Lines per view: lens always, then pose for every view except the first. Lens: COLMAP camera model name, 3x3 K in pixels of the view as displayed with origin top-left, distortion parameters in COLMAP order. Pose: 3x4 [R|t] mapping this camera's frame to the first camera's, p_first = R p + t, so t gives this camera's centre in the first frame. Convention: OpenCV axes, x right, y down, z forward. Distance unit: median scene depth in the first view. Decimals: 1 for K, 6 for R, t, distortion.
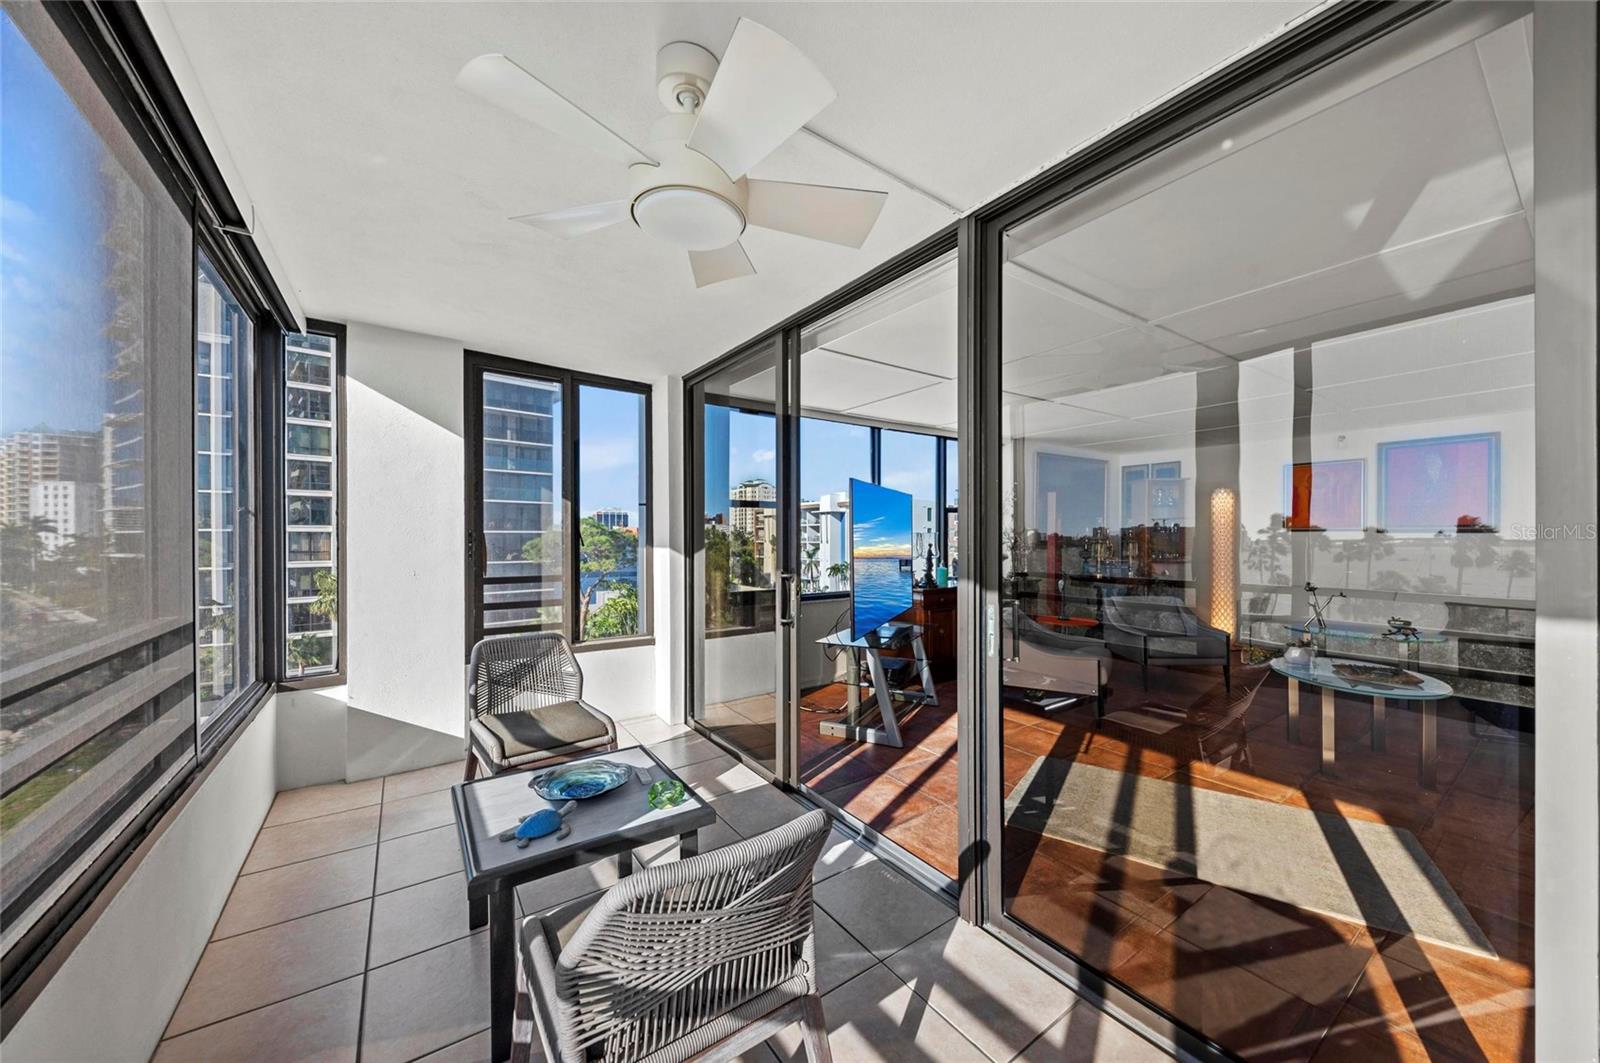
lens RADIAL K [[569.2, 0, 798.7], [0, 569.2, 547.7], [0, 0, 1]] dist [0.001741, -0.001097]
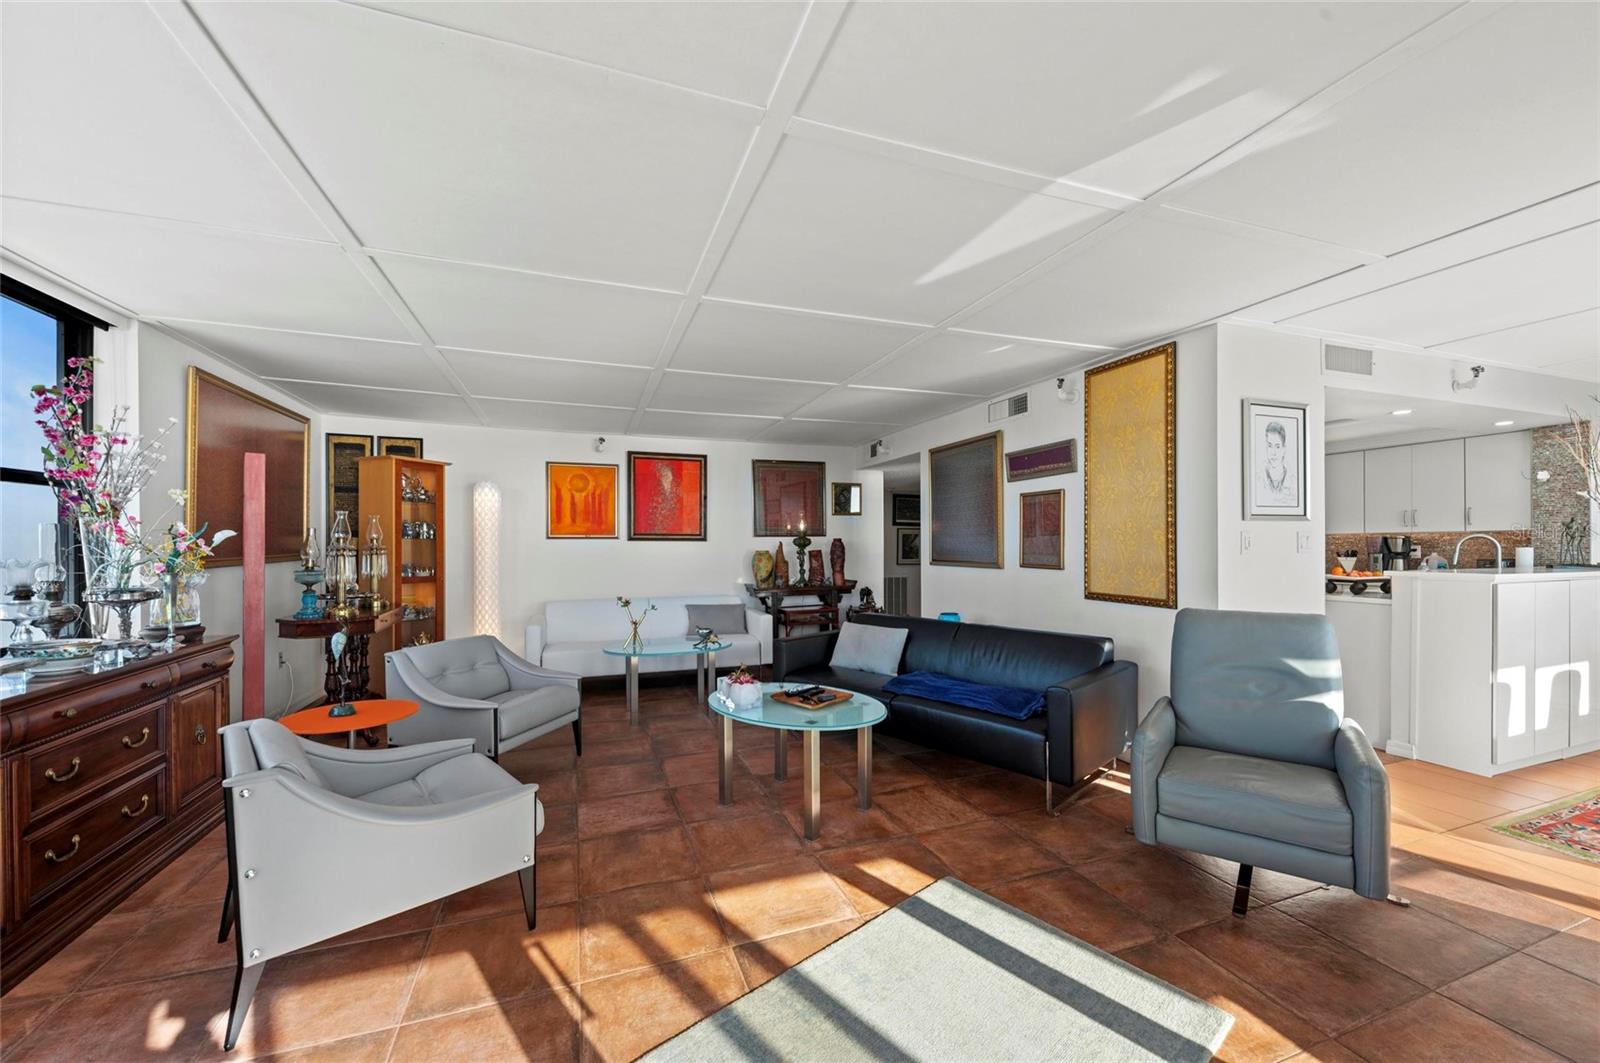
lens RADIAL K [[618.1, 0, 809.2], [0, 618.1, 549.1], [0, 0, 1]] dist [0.014627, -0.004617]
pose [[0.245778, -0.002641, 0.969323, 0.052901], [0.024286, 0.999699, -0.003434, 0.000102], [-0.969022, 0.024385, 0.245768, 0.480629]]
